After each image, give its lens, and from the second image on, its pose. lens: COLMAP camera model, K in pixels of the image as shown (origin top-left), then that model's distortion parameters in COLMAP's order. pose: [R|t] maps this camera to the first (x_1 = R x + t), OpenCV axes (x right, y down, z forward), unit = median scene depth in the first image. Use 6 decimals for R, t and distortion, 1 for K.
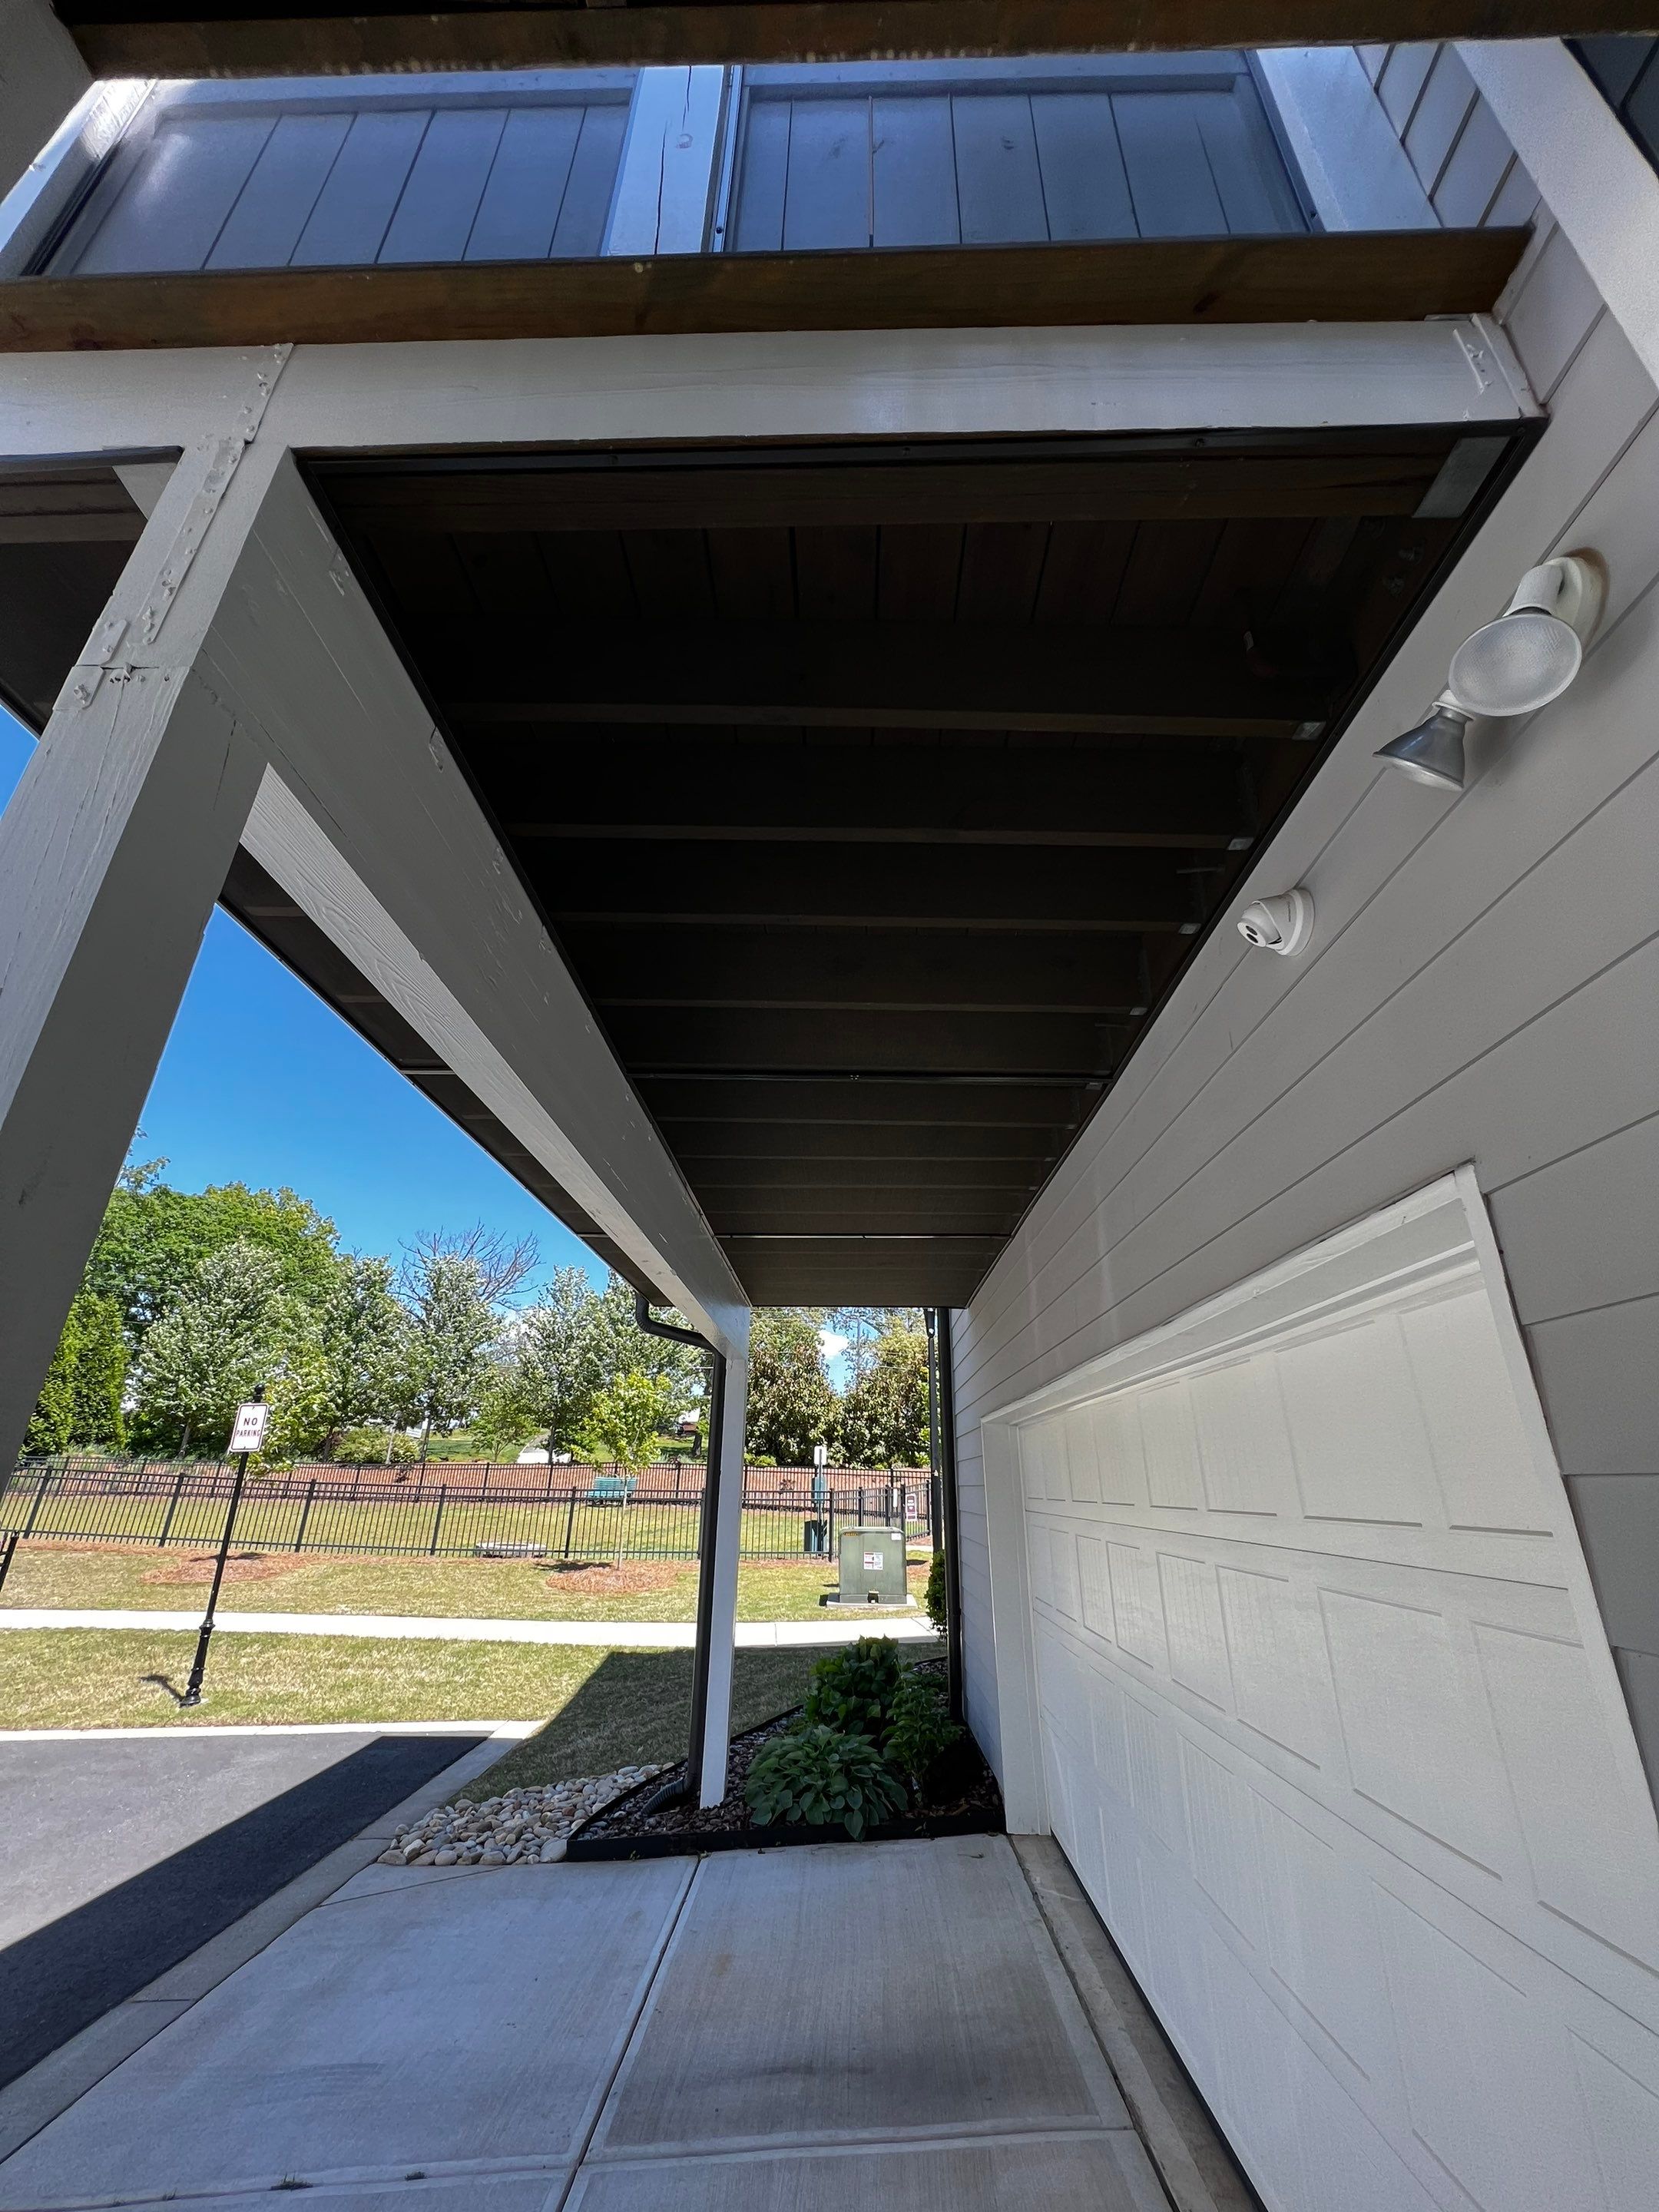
lens RADIAL K [[885.7, 0, 823.0], [0, 885.7, 1108.2], [0, 0, 1]] dist [-0.001341, 0.000513]
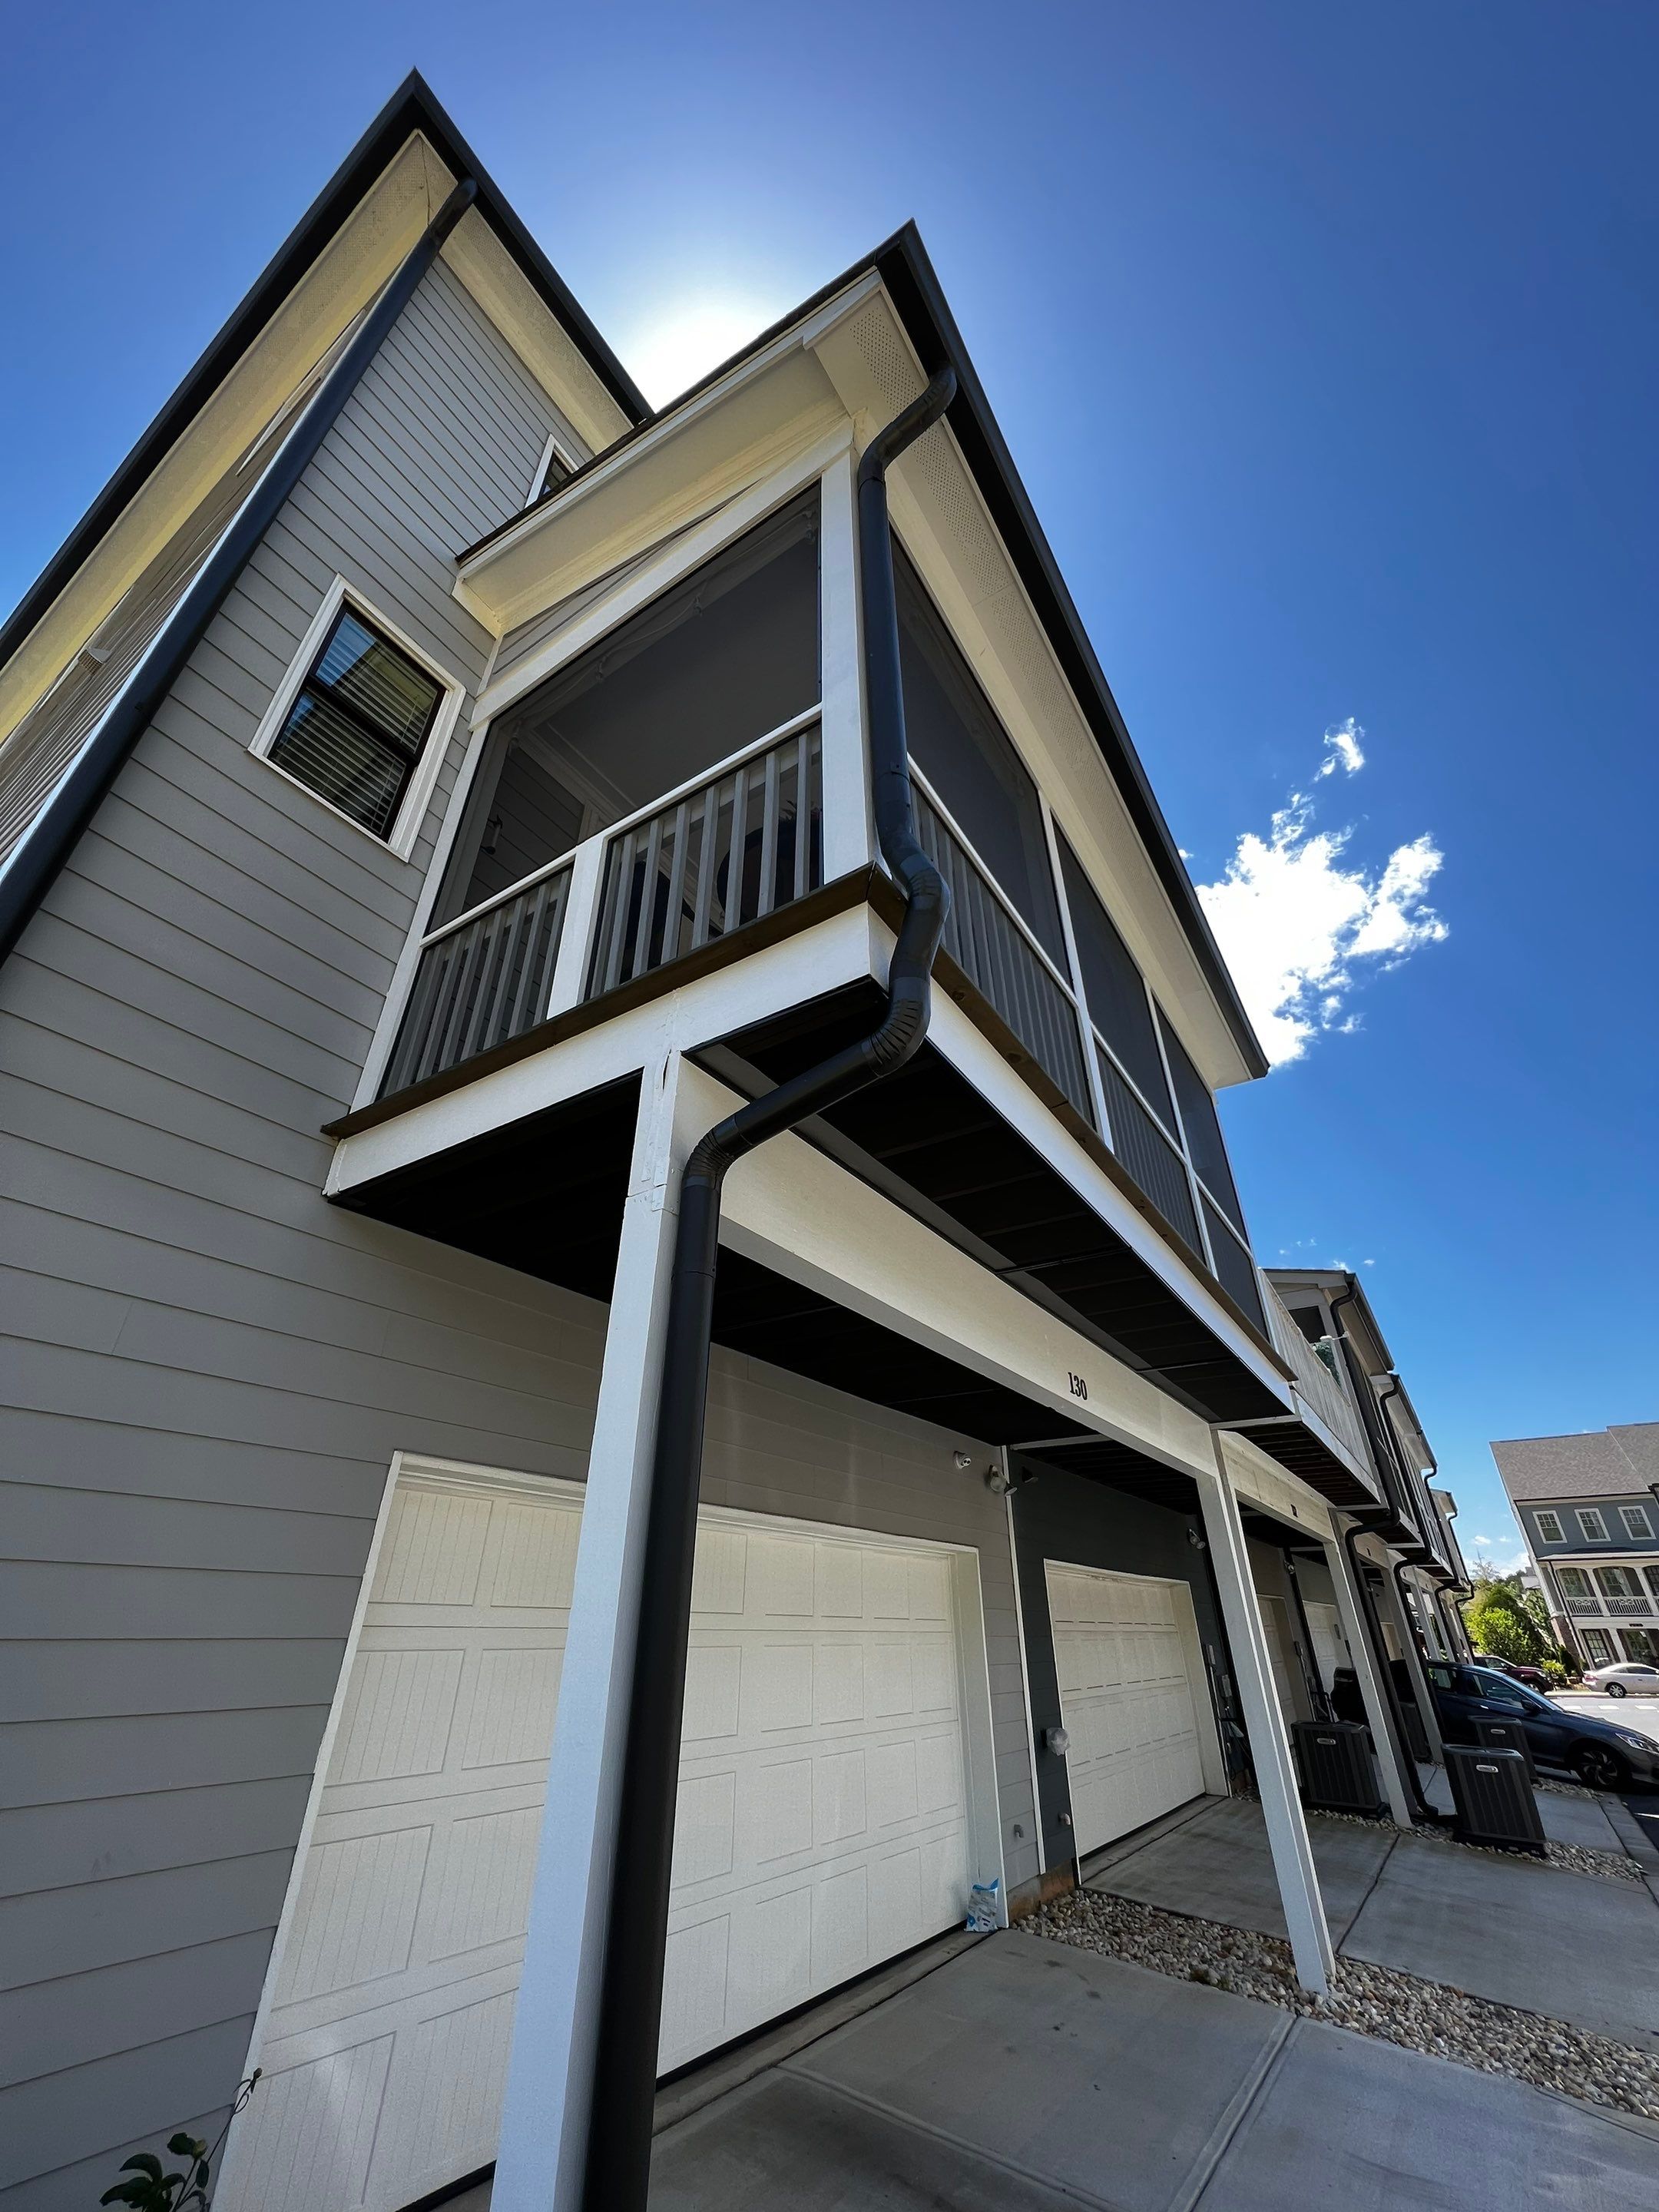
lens RADIAL K [[885.7, 0, 823.0], [0, 885.7, 1108.2], [0, 0, 1]] dist [-0.001341, 0.000513]
pose [[-0.847963, 0.255773, 0.464262, -0.810086], [-0.221996, 0.623985, -0.749240, 1.275656], [-0.481328, -0.738392, -0.472336, 2.881753]]
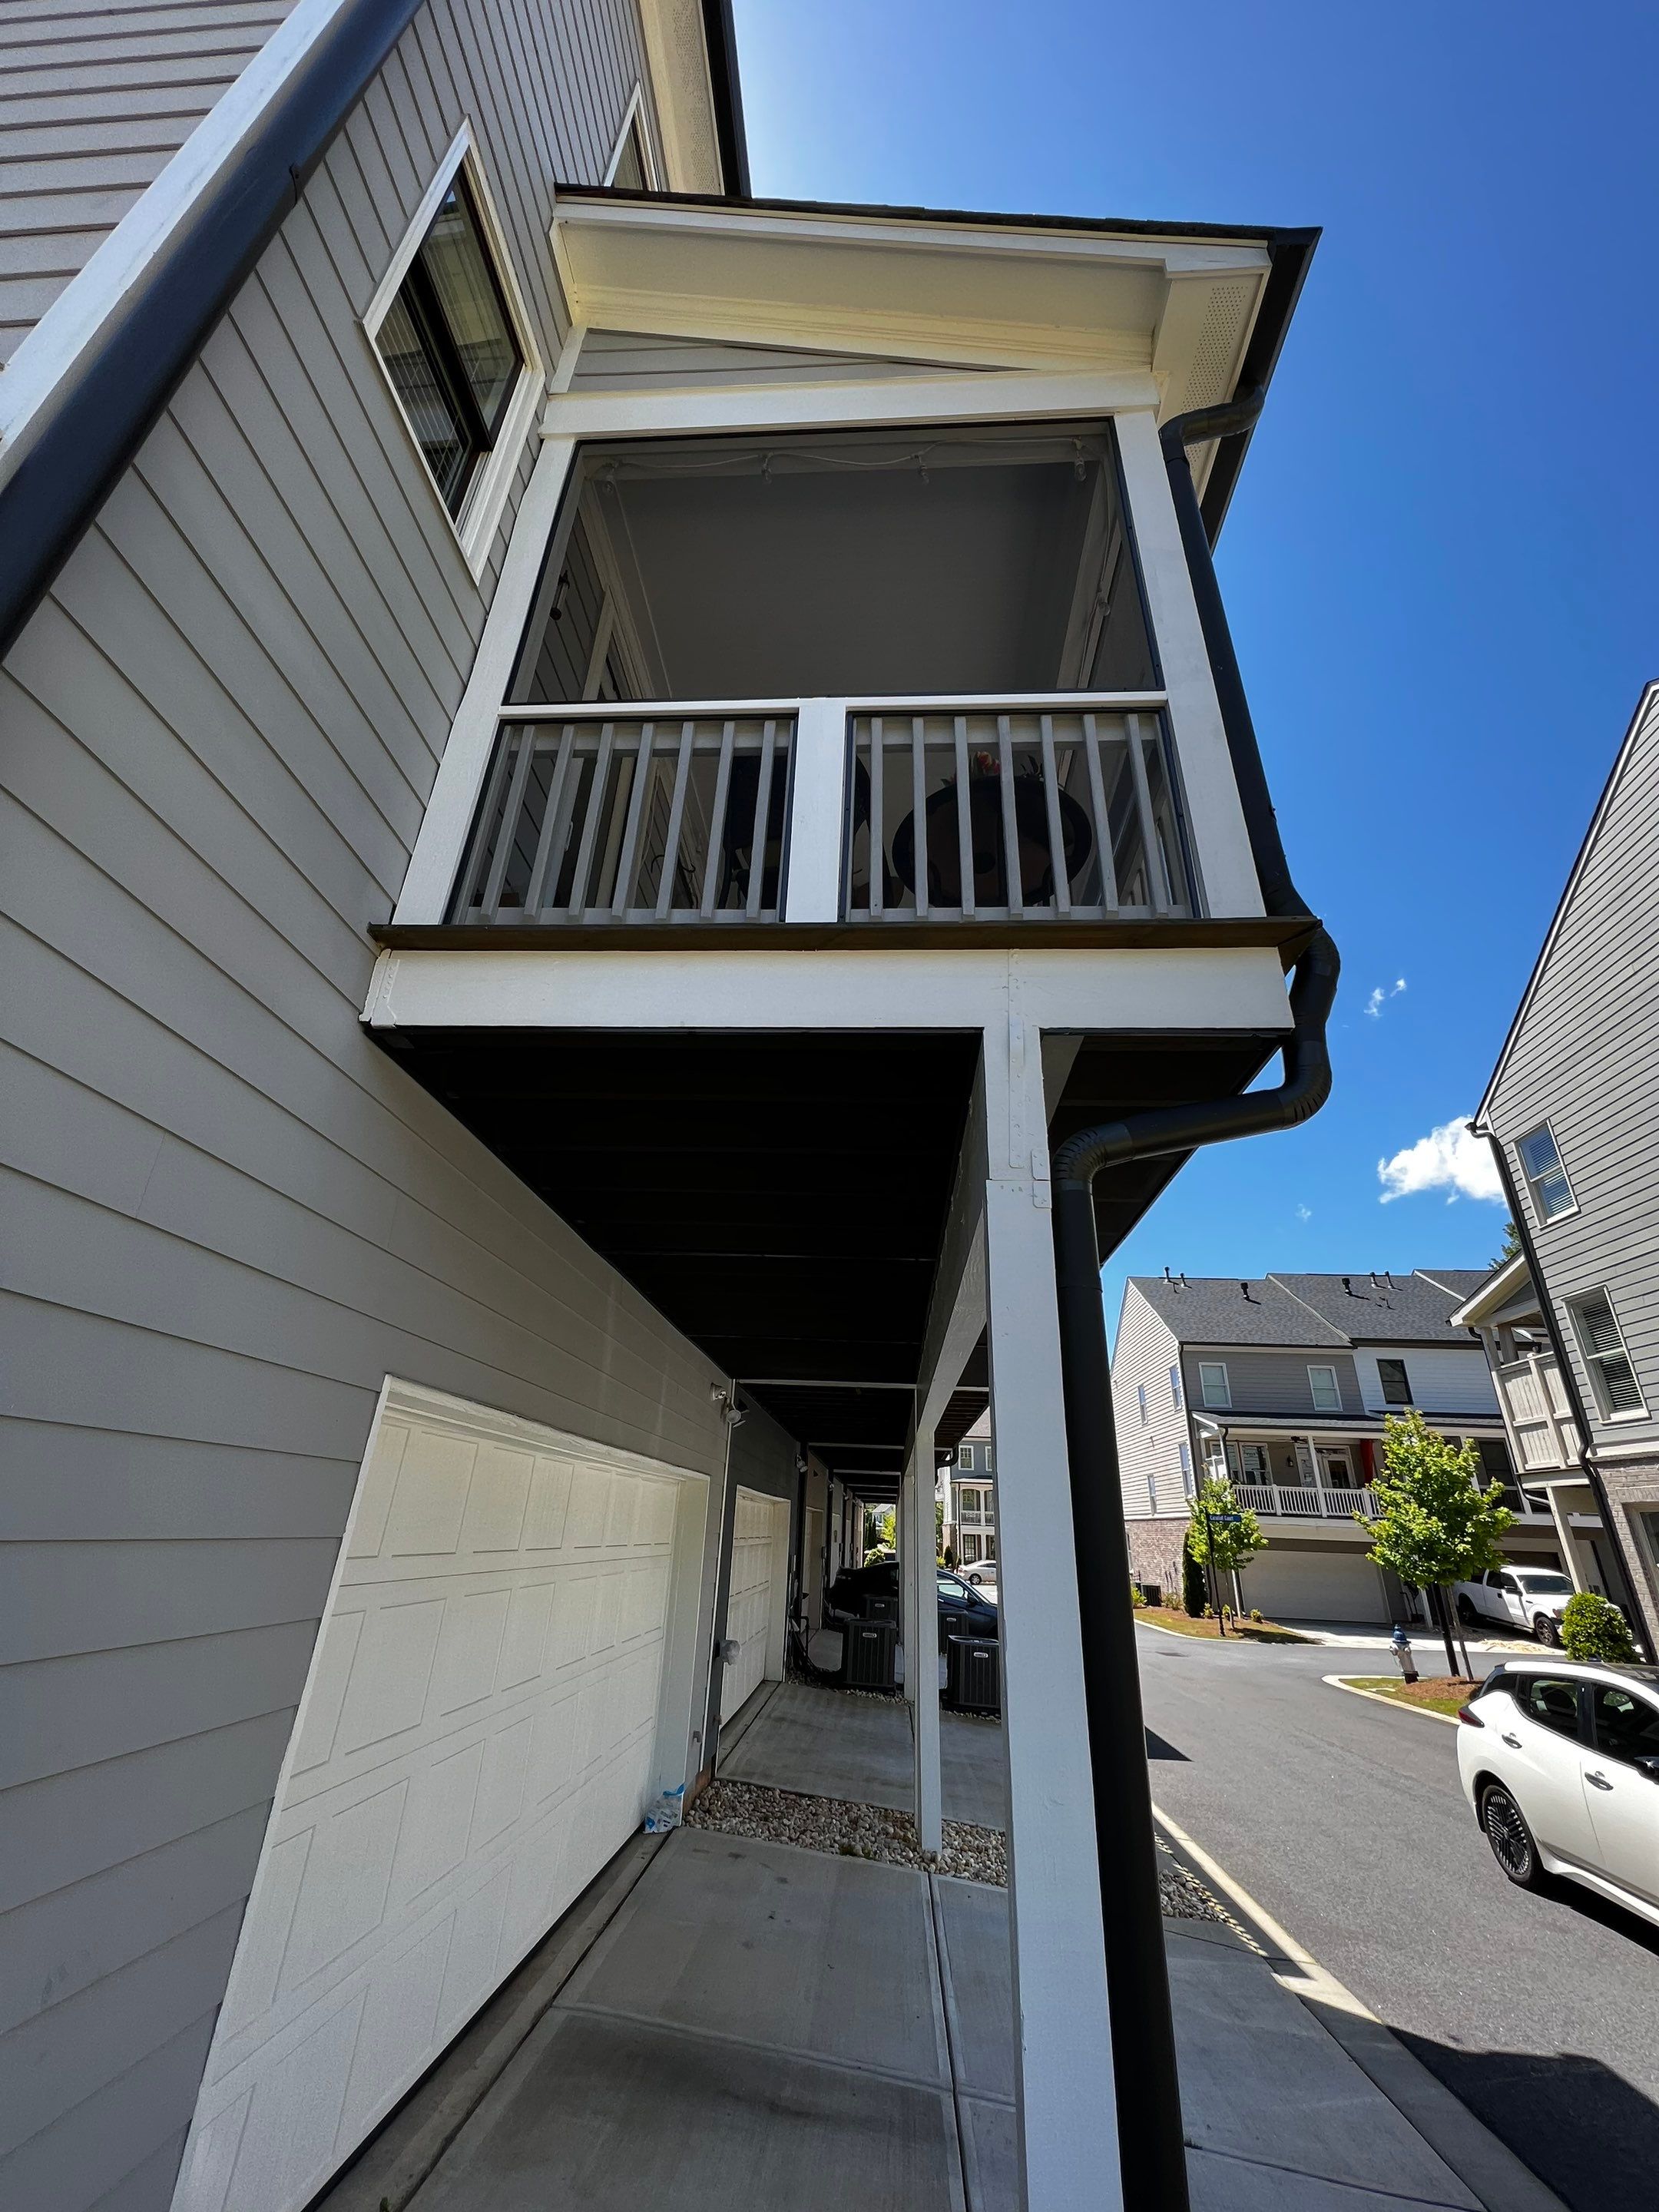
lens RADIAL K [[885.7, 0, 823.0], [0, 885.7, 1108.2], [0, 0, 1]] dist [-0.001341, 0.000513]
pose [[-0.997725, -0.032341, 0.059149, -0.115974], [-0.065752, 0.660438, -0.747996, 1.266127], [-0.014873, -0.750184, -0.661062, 3.057959]]
